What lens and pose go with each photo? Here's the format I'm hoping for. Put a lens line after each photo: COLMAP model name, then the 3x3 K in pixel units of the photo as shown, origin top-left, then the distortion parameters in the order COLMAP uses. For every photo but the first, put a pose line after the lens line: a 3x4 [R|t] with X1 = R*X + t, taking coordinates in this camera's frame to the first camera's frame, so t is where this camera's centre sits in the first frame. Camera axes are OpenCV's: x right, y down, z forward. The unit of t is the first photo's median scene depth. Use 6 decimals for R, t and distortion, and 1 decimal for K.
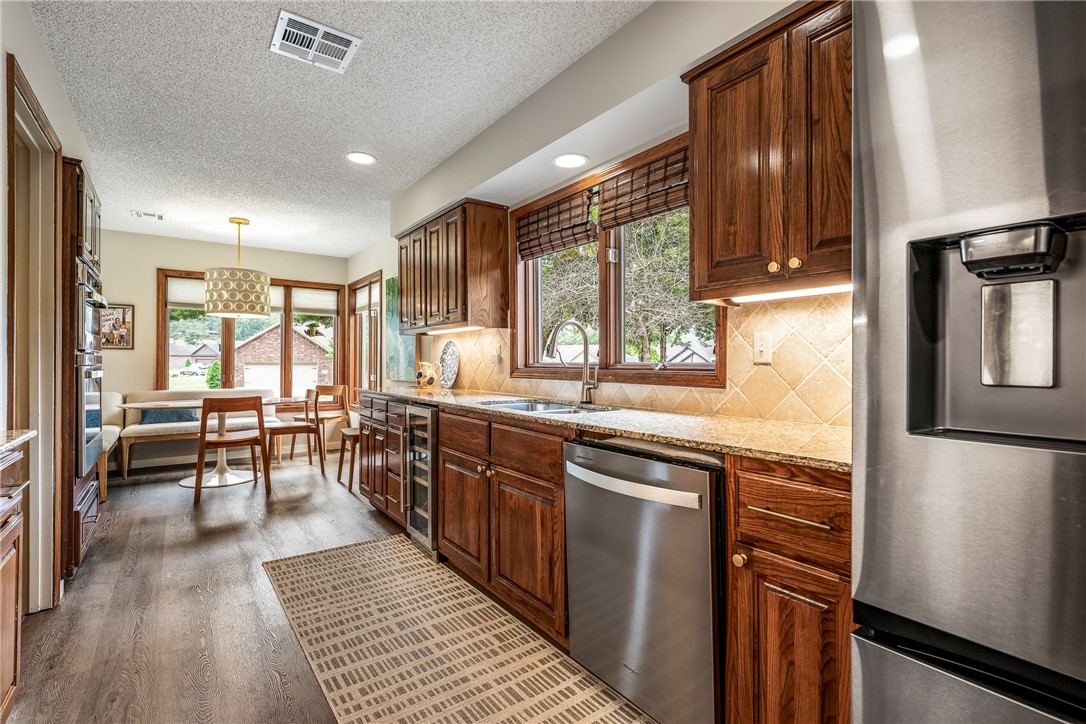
lens RADIAL K [[494.6, 0, 544.7], [0, 494.6, 361.5], [0, 0, 1]] dist [0.000023, -0.000229]
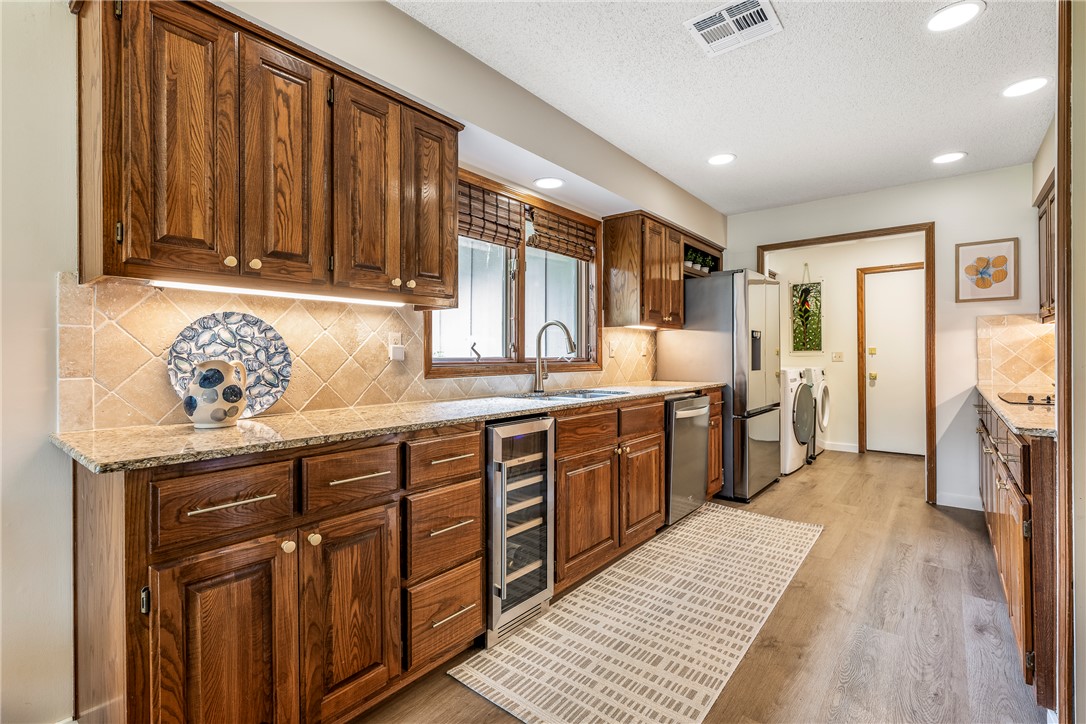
lens RADIAL K [[494.6, 0, 534.4], [0, 494.6, 358.6], [0, 0, 1]] dist [0.000023, -0.000229]
pose [[-0.233633, -0.007568, 0.972295, -1.328498], [0.006804, 0.999932, 0.009418, -0.007855], [-0.972301, 0.008816, -0.233566, 1.626408]]
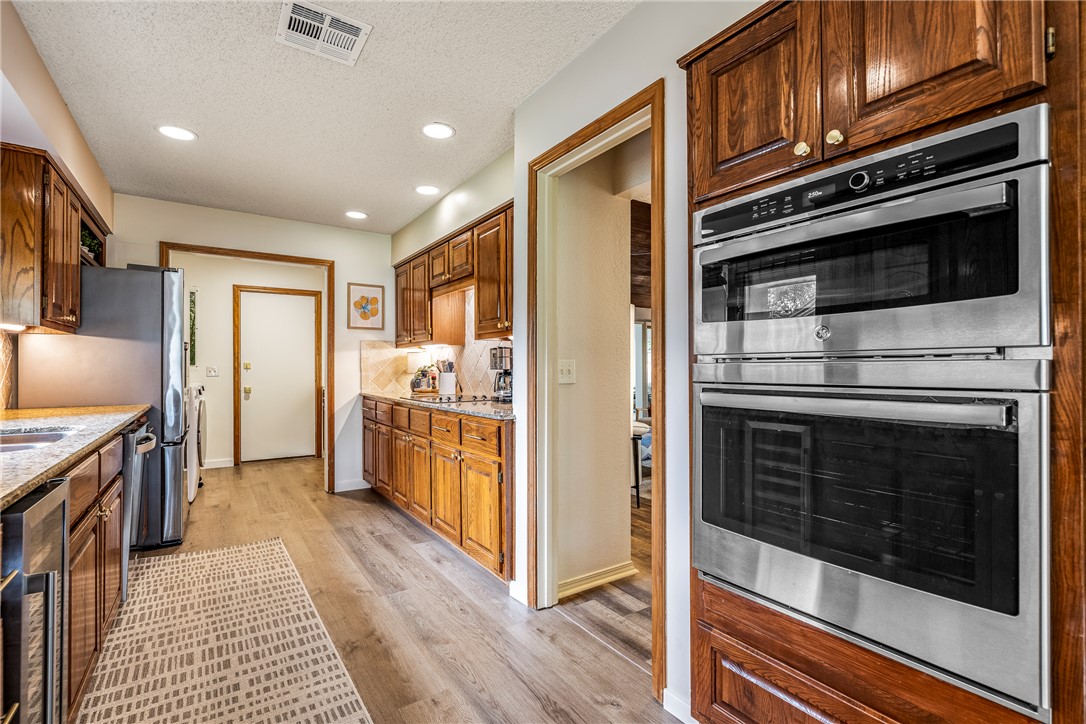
lens RADIAL K [[494.6, 0, 541.5], [0, 494.6, 367.1], [0, 0, 1]] dist [0.000023, -0.000229]
pose [[-0.998962, -0.001545, 0.045530, -0.937893], [-0.001470, 0.999998, 0.001678, -0.011537], [-0.045533, 0.001609, -0.998962, 1.940565]]
